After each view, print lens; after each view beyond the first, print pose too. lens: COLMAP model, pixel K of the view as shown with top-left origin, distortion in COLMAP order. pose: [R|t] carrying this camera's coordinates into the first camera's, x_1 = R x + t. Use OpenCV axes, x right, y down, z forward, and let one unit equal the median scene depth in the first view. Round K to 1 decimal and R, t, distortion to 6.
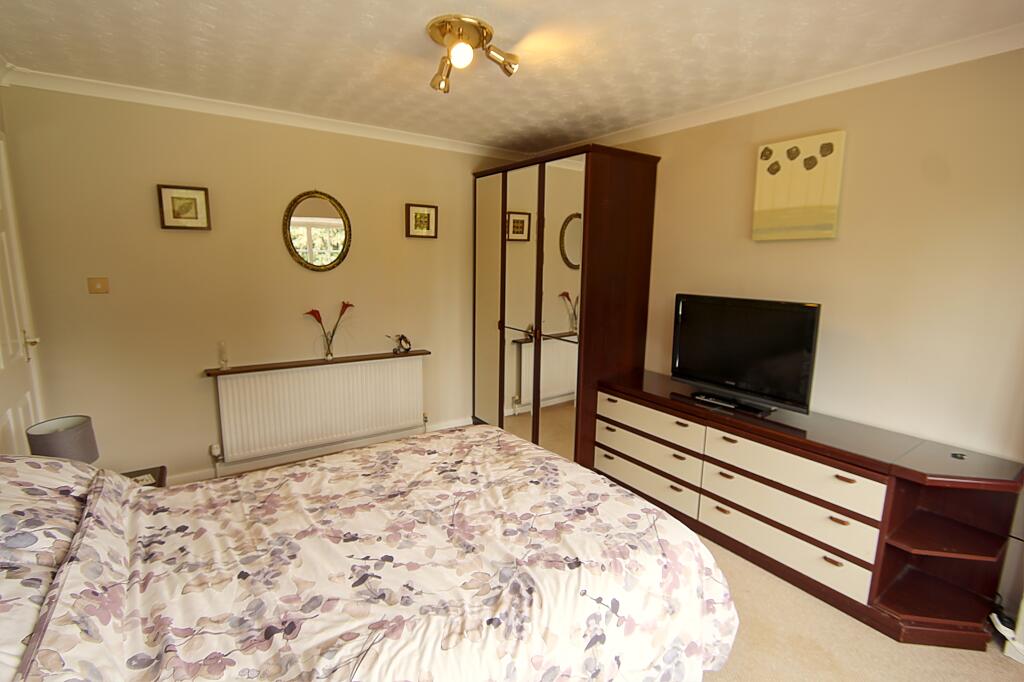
lens RADIAL K [[481.0, 0, 514.6], [0, 481.0, 336.8], [0, 0, 1]] dist [-0.019843, 0.000945]
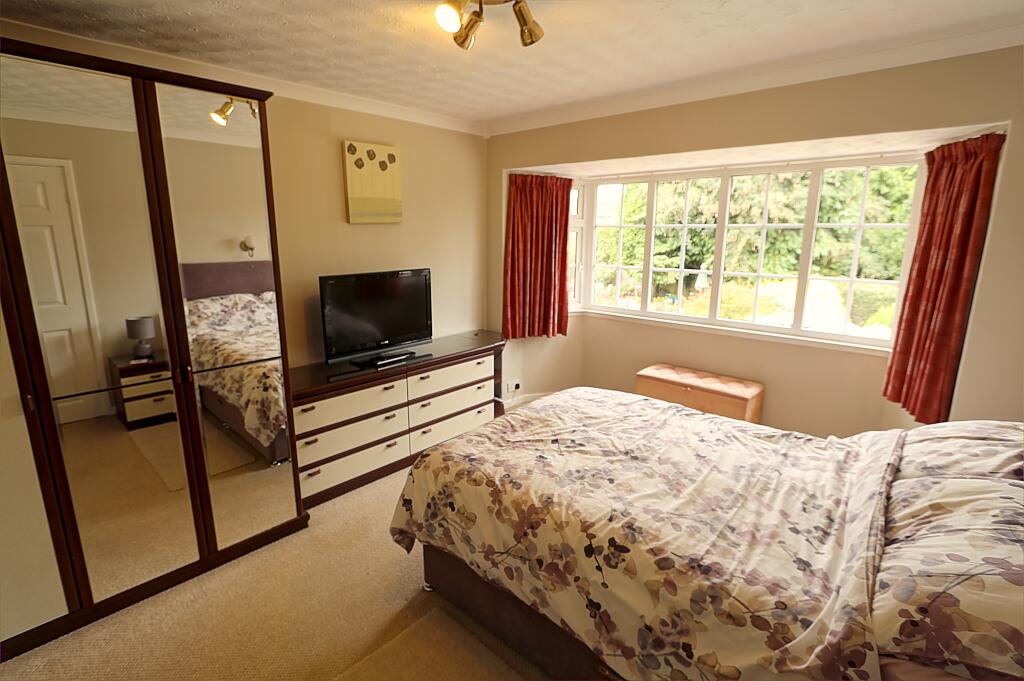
lens RADIAL K [[481.0, 0, 514.6], [0, 481.0, 336.3], [0, 0, 1]] dist [-0.019843, 0.000945]
pose [[-0.229925, -0.224173, 0.947038, -0.913885], [0.147427, 0.953856, 0.261580, -0.222492], [-0.961977, 0.199763, -0.186266, 1.070949]]
